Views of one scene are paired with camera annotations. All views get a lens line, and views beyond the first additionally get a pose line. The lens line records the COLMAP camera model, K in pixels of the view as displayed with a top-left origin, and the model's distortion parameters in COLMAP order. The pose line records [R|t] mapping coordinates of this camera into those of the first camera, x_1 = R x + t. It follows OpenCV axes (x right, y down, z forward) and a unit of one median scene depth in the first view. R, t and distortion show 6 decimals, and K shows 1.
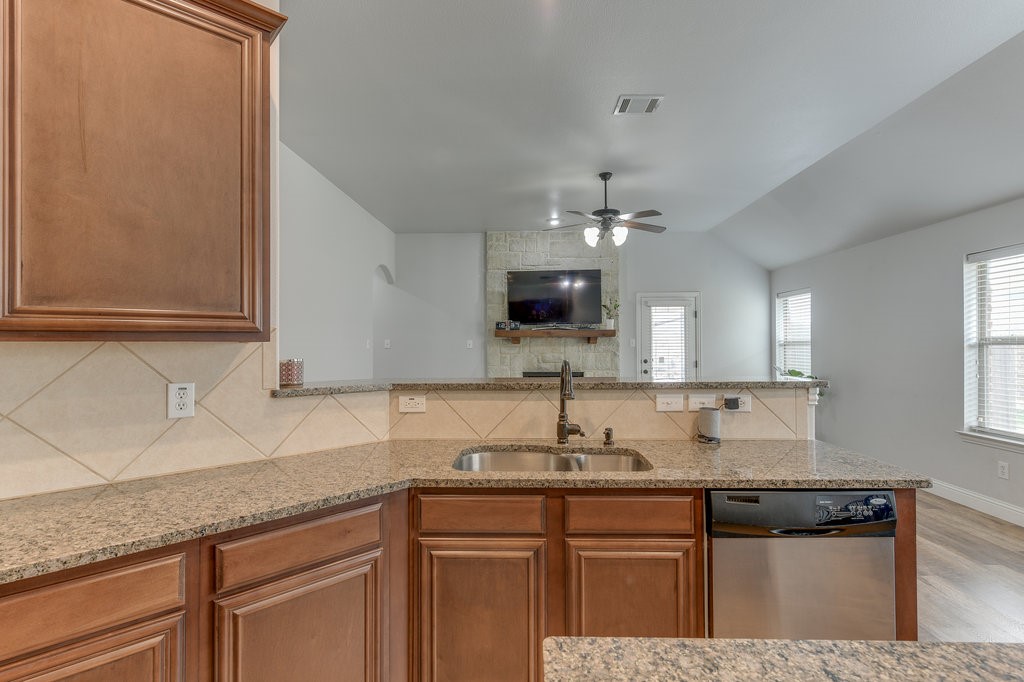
lens RADIAL K [[492.3, 0, 515.3], [0, 492.3, 336.4], [0, 0, 1]] dist [0.004111, 0.000910]
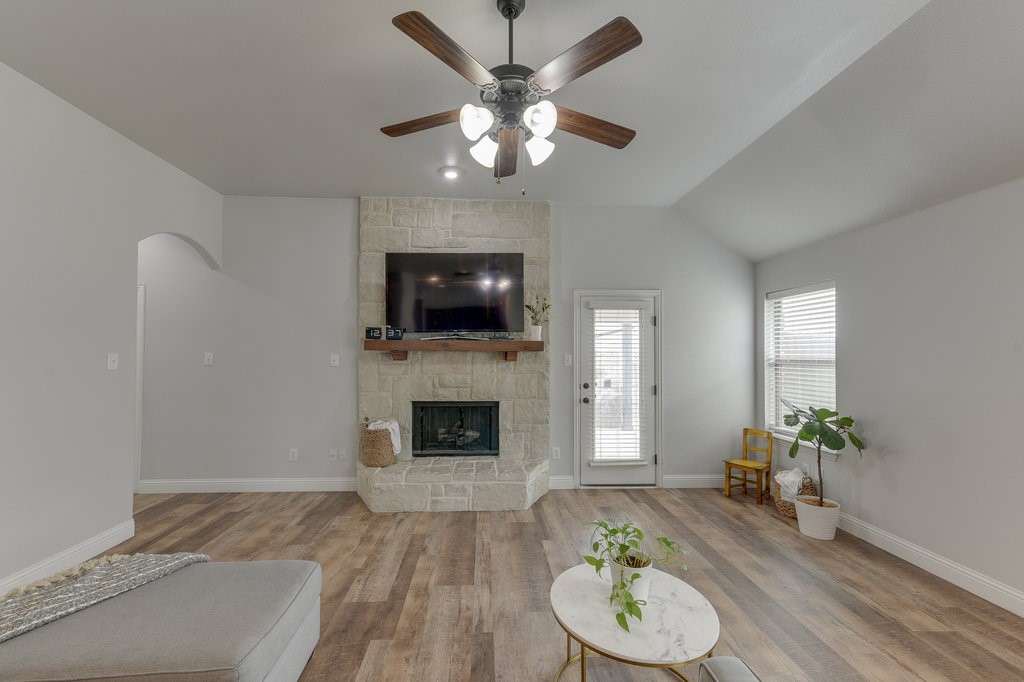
lens RADIAL K [[408.1, 0, 507.0], [0, 408.1, 345.0], [0, 0, 1]] dist [-0.003131, -0.000213]
pose [[0.996676, 0.009822, 0.080867, 0.106245], [-0.009263, 0.999931, -0.007285, -0.003449], [-0.080933, 0.006512, 0.996698, 0.436038]]
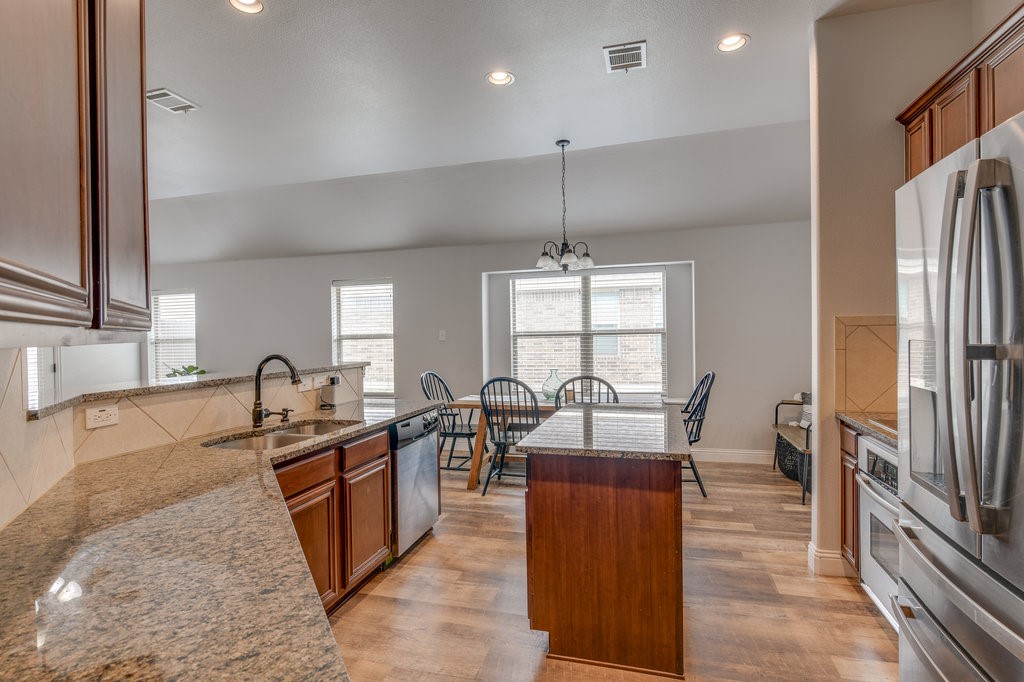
lens RADIAL K [[518.9, 0, 513.4], [0, 518.9, 335.5], [0, 0, 1]] dist [0.000239, -0.000343]
pose [[0.247628, -0.004327, 0.968845, -0.294126], [0.001287, 0.999991, 0.004137, -0.001097], [-0.968854, 0.000222, 0.247631, 0.033770]]
